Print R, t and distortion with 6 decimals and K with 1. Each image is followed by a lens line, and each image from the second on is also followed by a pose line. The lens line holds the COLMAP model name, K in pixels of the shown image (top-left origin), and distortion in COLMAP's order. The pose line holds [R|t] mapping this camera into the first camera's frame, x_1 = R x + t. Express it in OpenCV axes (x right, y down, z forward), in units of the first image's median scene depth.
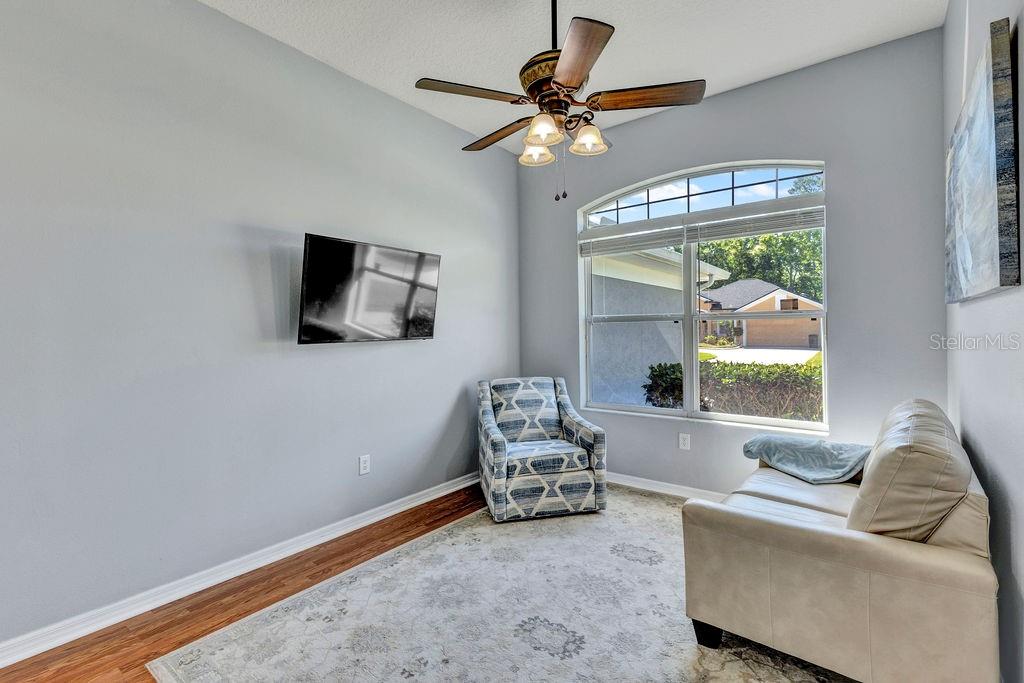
lens RADIAL K [[472.9, 0, 511.3], [0, 472.9, 332.0], [0, 0, 1]] dist [0.007972, -0.001407]
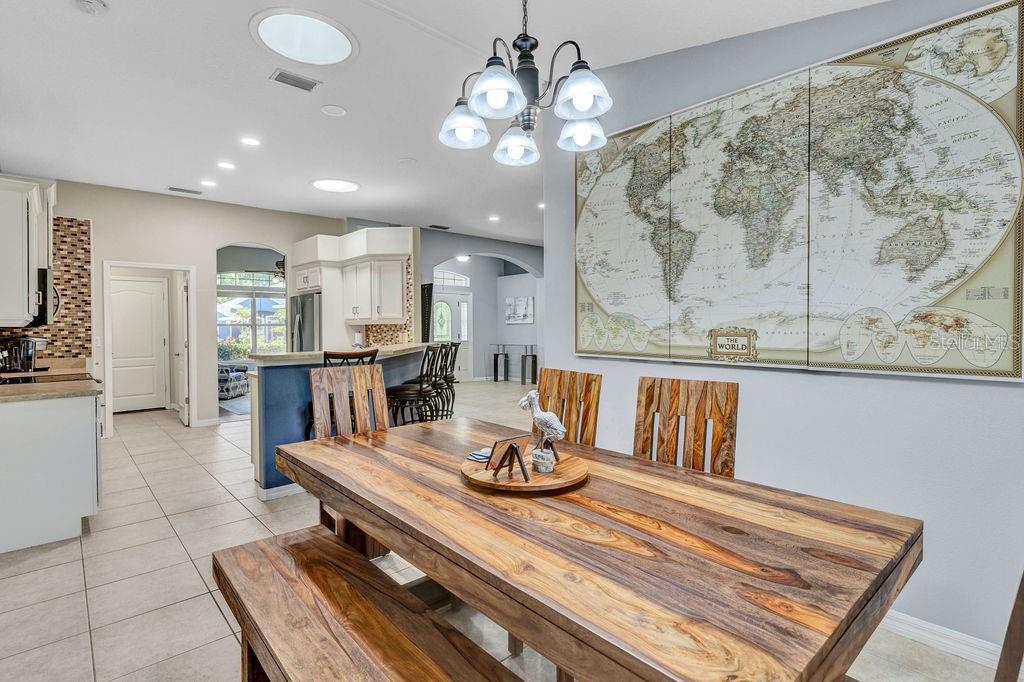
lens RADIAL K [[497.2, 0, 509.3], [0, 497.2, 332.2], [0, 0, 1]] dist [0.000157, -0.000368]
pose [[0.172208, 0.003100, 0.985056, -2.552703], [0.008360, 0.999954, -0.004608, 0.042449], [-0.985025, 0.009028, 0.172174, -1.082463]]
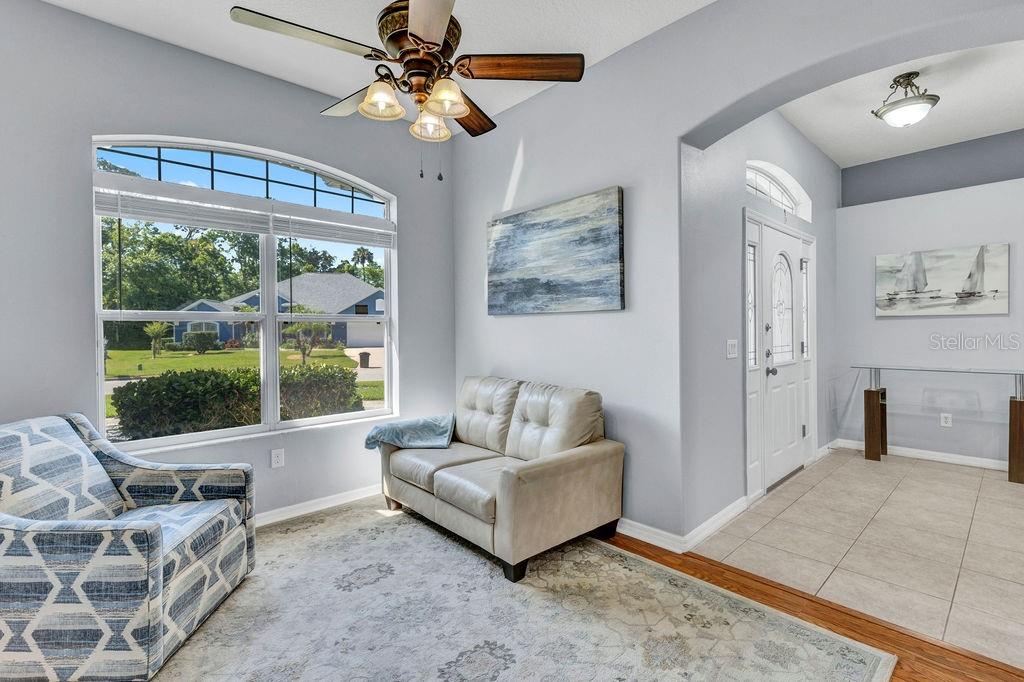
lens RADIAL K [[472.9, 0, 510.3], [0, 472.9, 331.2], [0, 0, 1]] dist [0.007972, -0.001407]
pose [[0.159719, 0.006542, 0.987141, -0.505670], [0.009955, 0.999917, -0.008238, 0.007216], [-0.987112, 0.011143, 0.159640, 0.492041]]
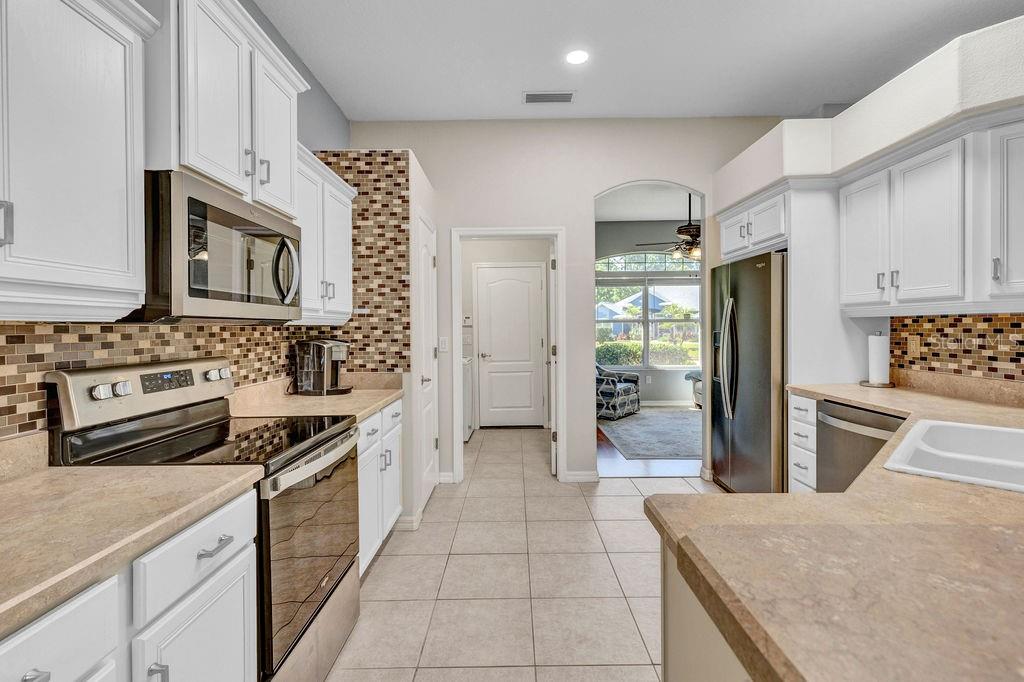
lens RADIAL K [[472.9, 0, 512.1], [0, 472.9, 331.9], [0, 0, 1]] dist [0.007972, -0.001407]
pose [[0.792142, 0.001307, 0.610336, -1.615035], [-0.000690, 0.999999, -0.001247, 0.025161], [-0.610337, 0.000566, 0.792142, -0.345539]]
